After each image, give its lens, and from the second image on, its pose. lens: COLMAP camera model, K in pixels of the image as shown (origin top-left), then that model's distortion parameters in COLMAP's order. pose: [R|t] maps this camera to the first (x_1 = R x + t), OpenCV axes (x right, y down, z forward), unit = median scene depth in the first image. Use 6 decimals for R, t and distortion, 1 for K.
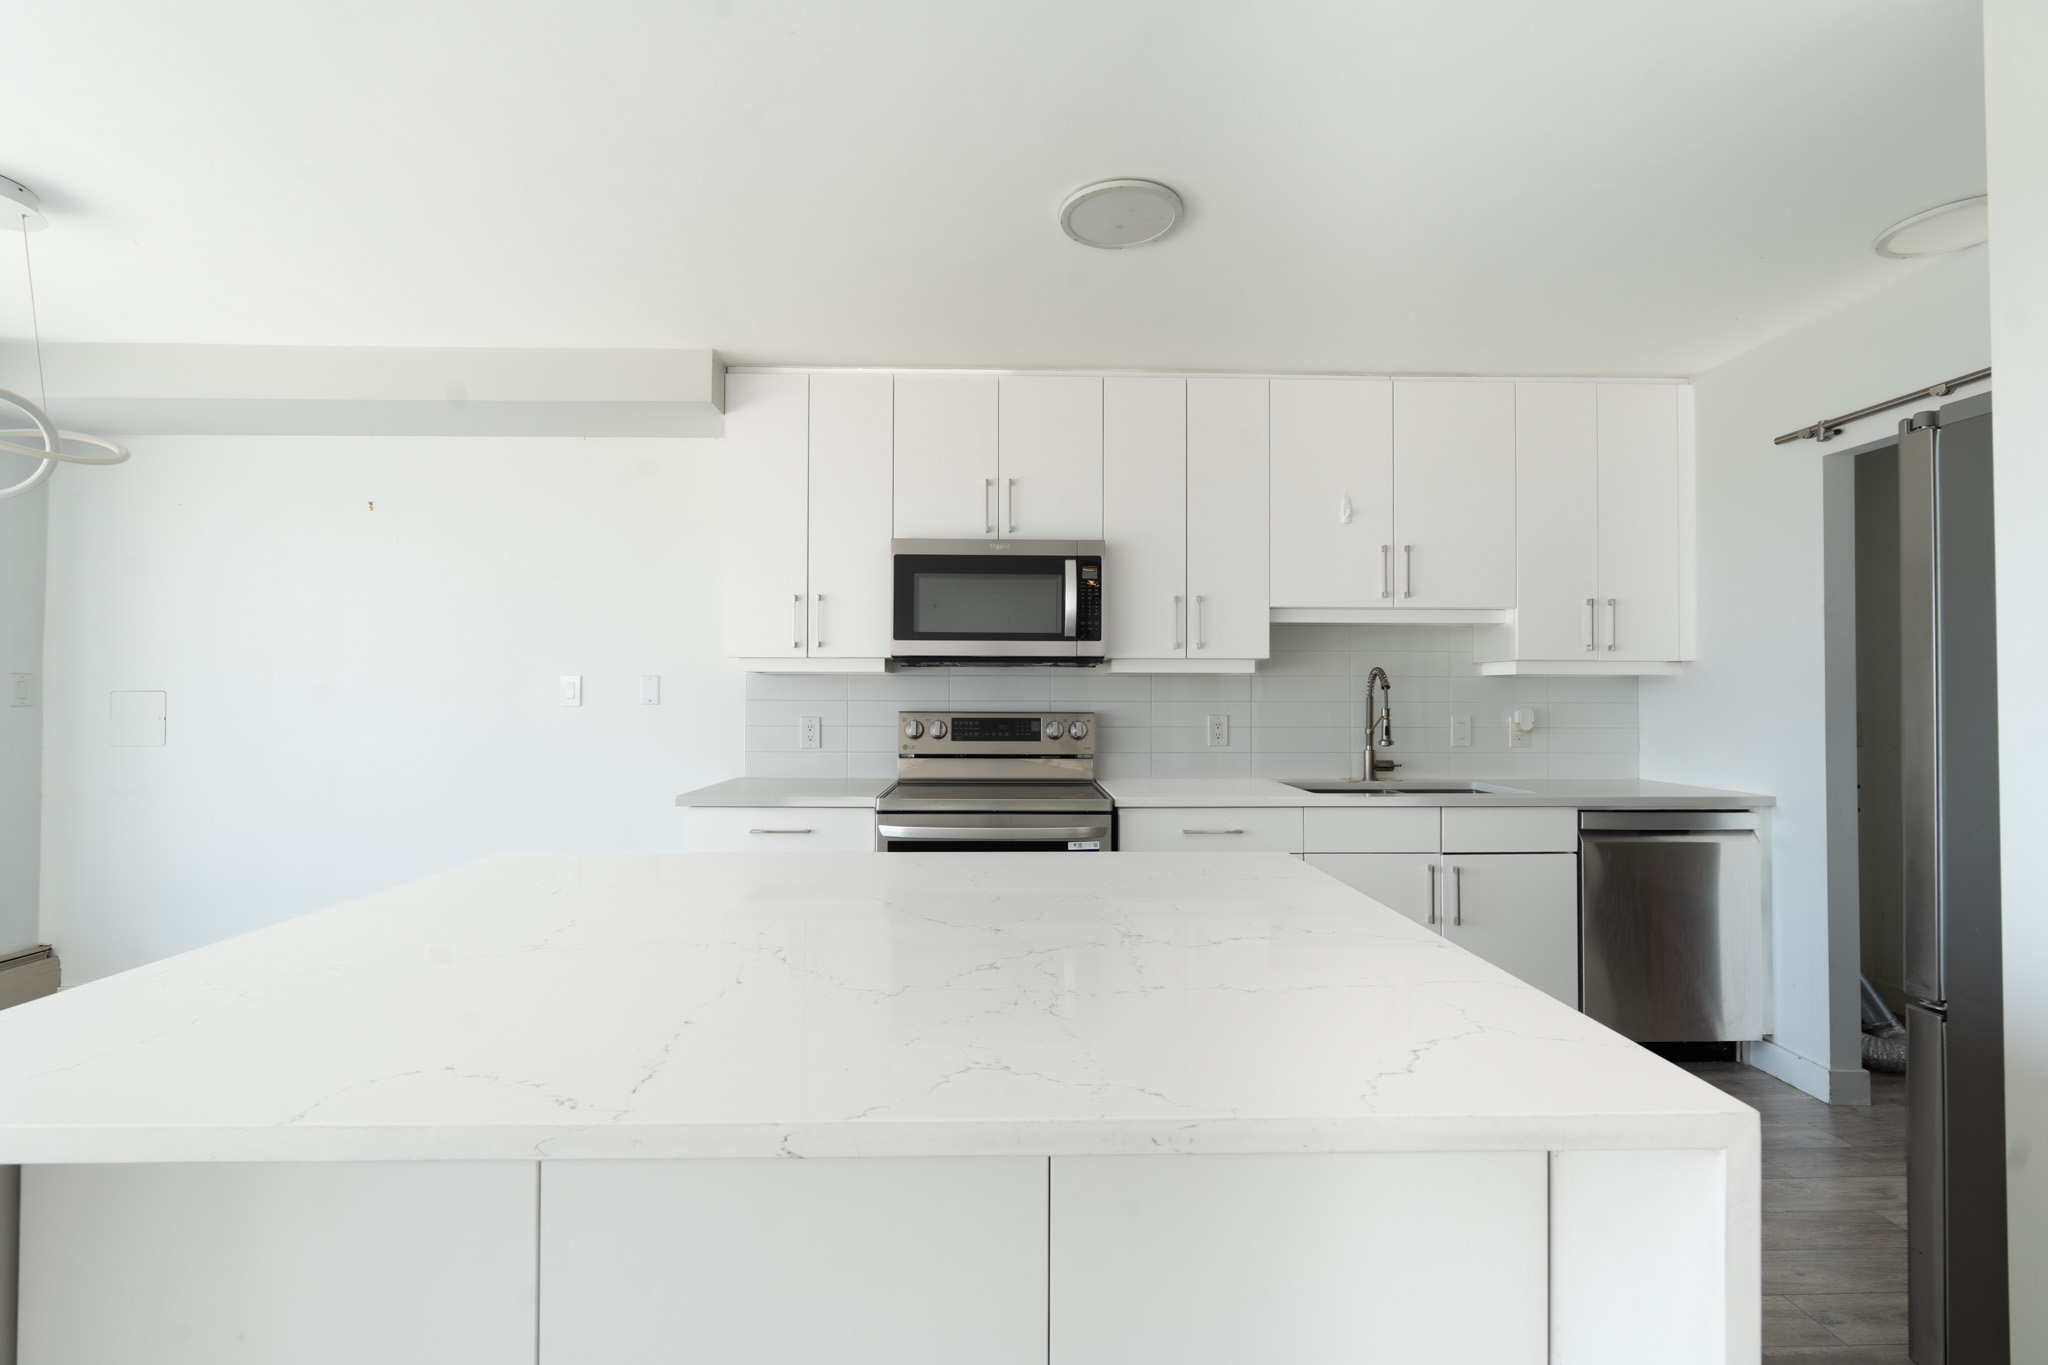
lens RADIAL K [[904.0, 0, 1024.0], [0, 904.0, 682.5], [0, 0, 1]] dist [-0.002394, -0.000170]
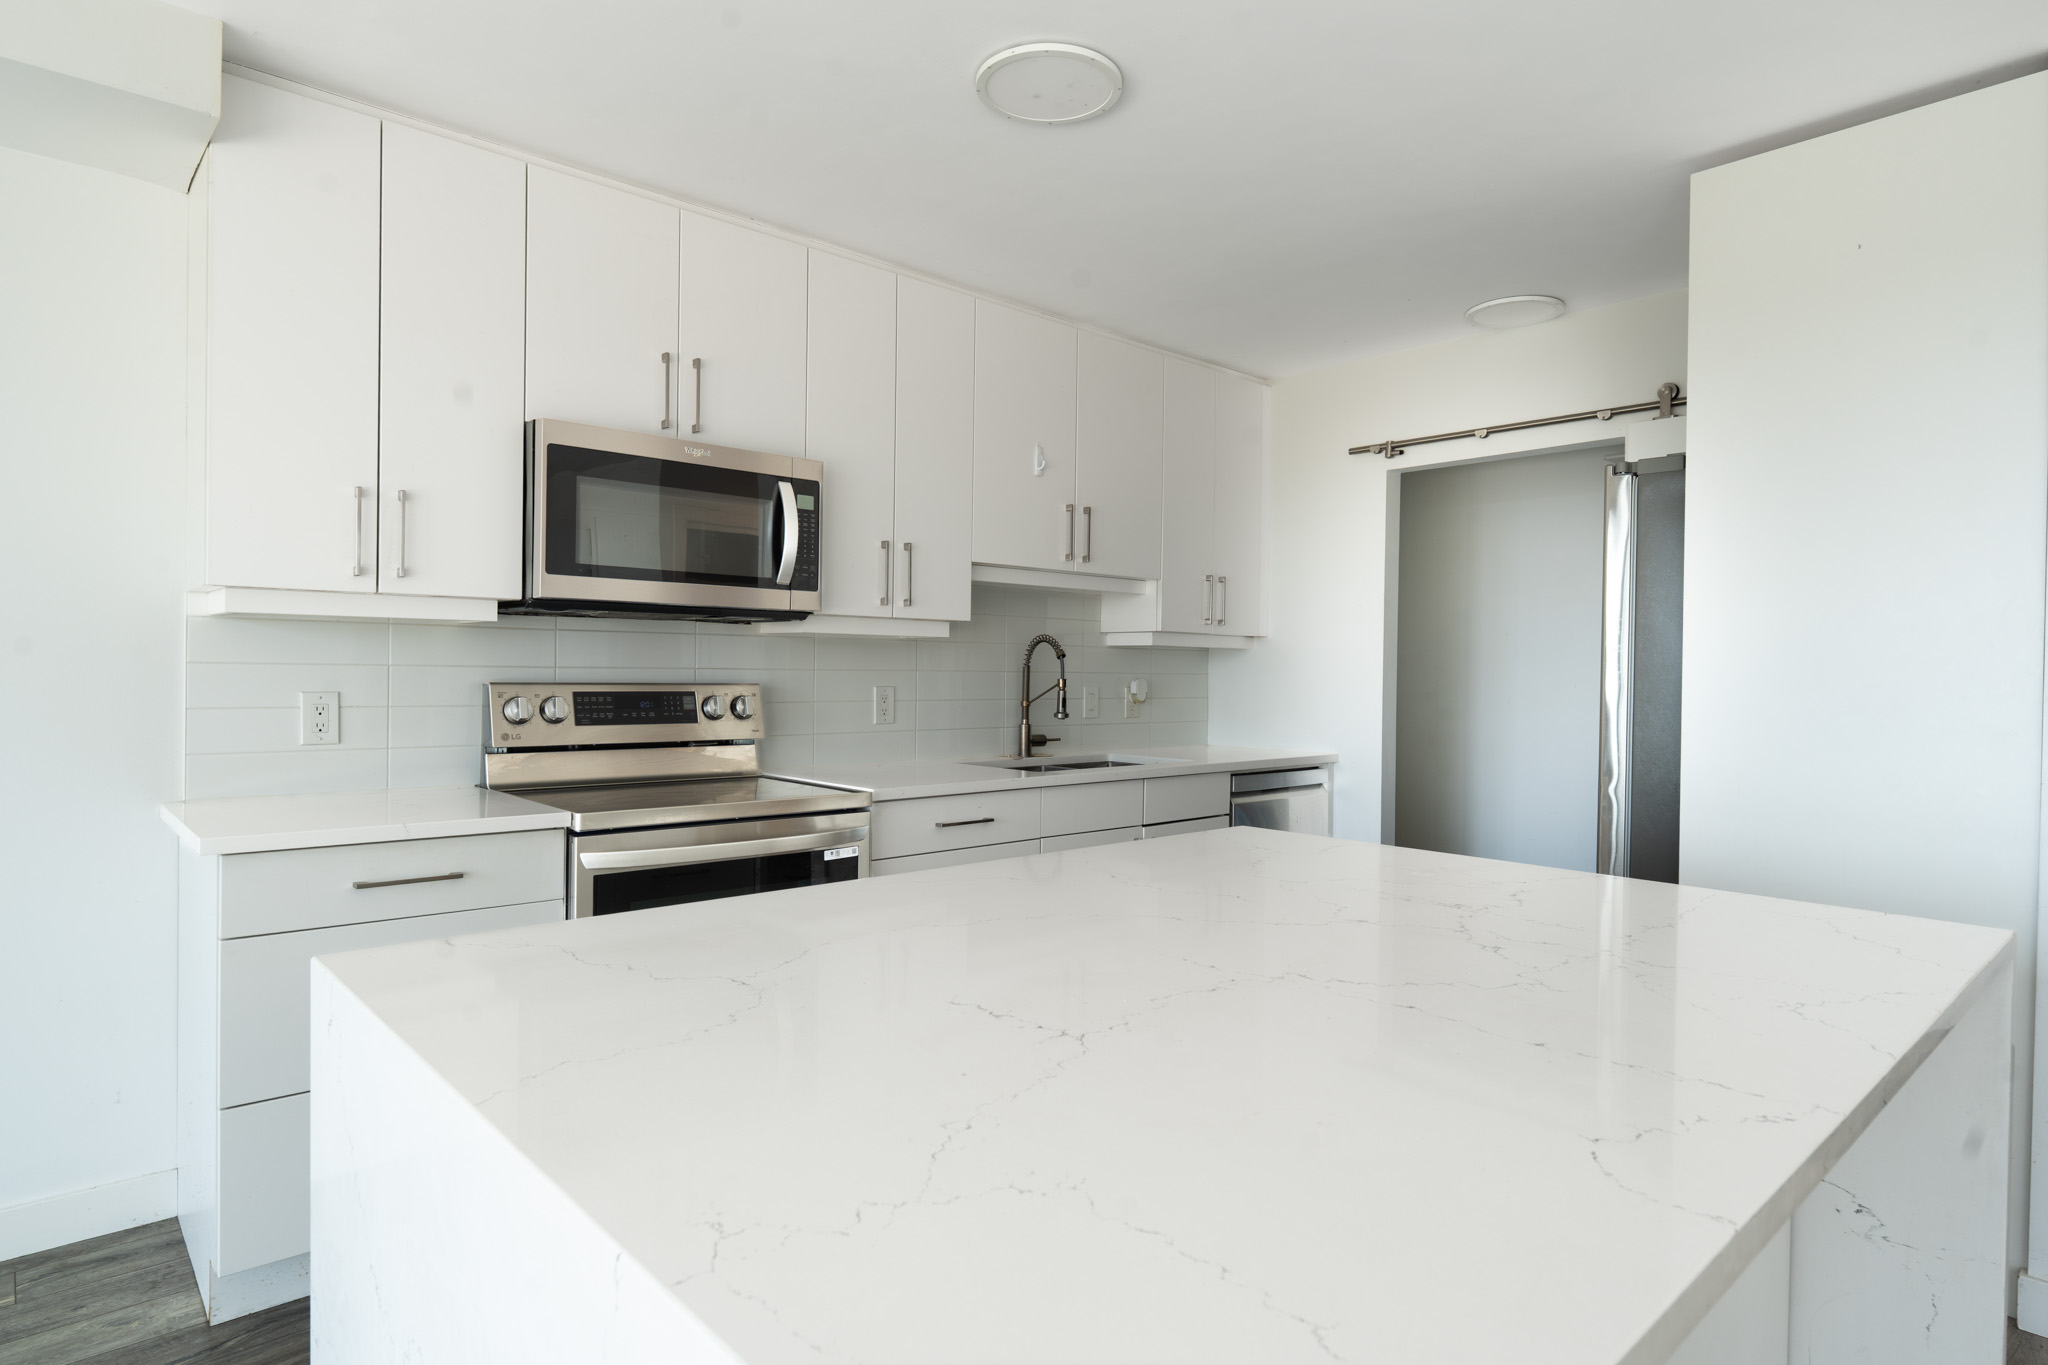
lens RADIAL K [[1130.1, 0, 1021.8], [0, 1130.1, 678.6], [0, 0, 1]] dist [-0.002097, 0.000125]
pose [[0.756887, 0.001662, 0.653544, -0.383272], [-0.020456, 0.999567, 0.021149, 0.004339], [-0.653226, -0.029377, 0.756593, 0.137857]]
